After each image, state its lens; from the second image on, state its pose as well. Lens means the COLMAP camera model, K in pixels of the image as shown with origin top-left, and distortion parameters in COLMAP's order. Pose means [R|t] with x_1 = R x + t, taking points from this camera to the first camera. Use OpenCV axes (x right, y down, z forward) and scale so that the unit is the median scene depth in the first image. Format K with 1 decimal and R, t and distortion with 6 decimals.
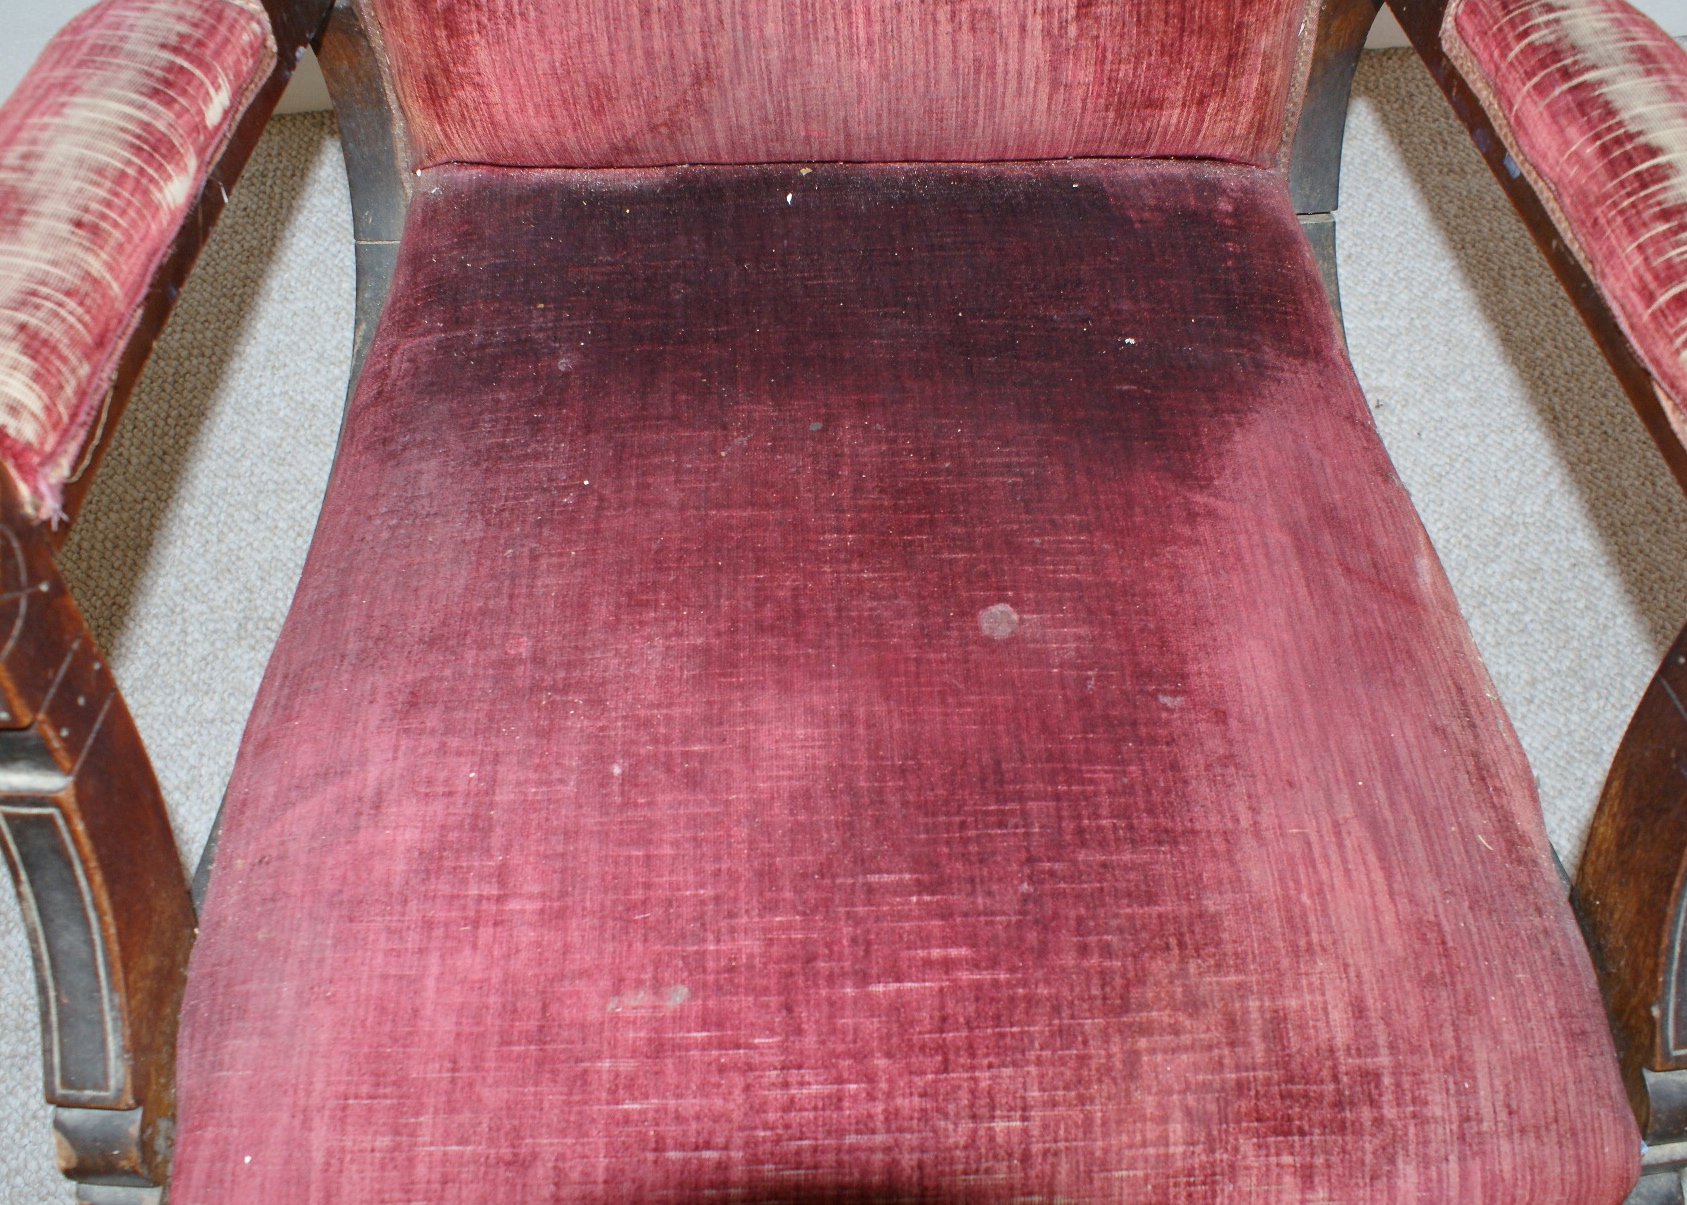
lens RADIAL K [[1431.2, 0, 843.5], [0, 1431.2, 602.5], [0, 0, 1]] dist [-0.146444, 0.115044]
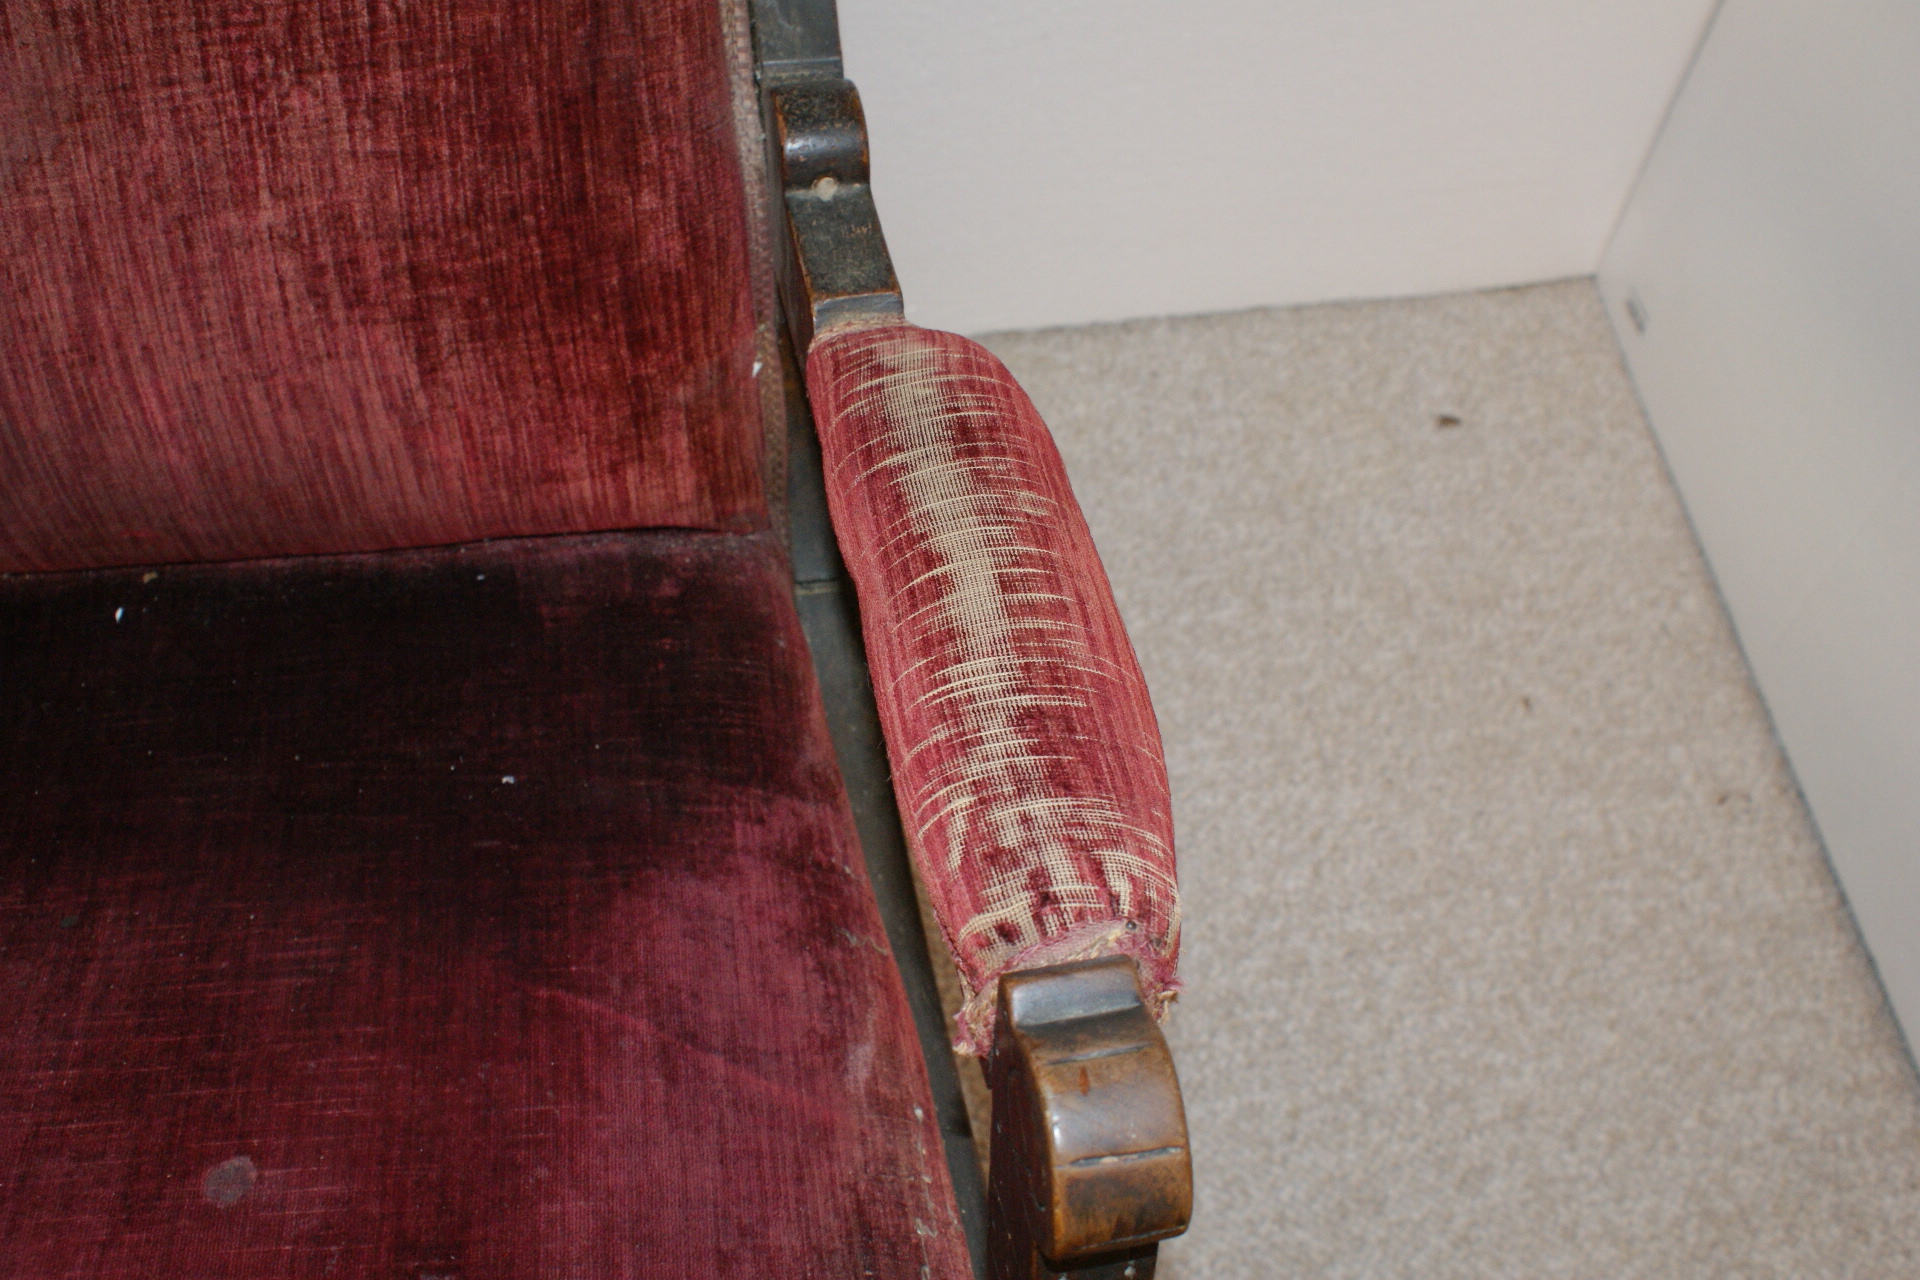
lens RADIAL K [[1764.3, 0, 960.0], [0, 1764.3, 640.0], [0, 0, 1]] dist [-0.142340, 0.125272]
pose [[0.995615, -0.049077, 0.079642, 0.388380], [0.061804, 0.984160, -0.166160, -0.085358], [-0.070226, 0.170353, 0.982877, 0.008257]]
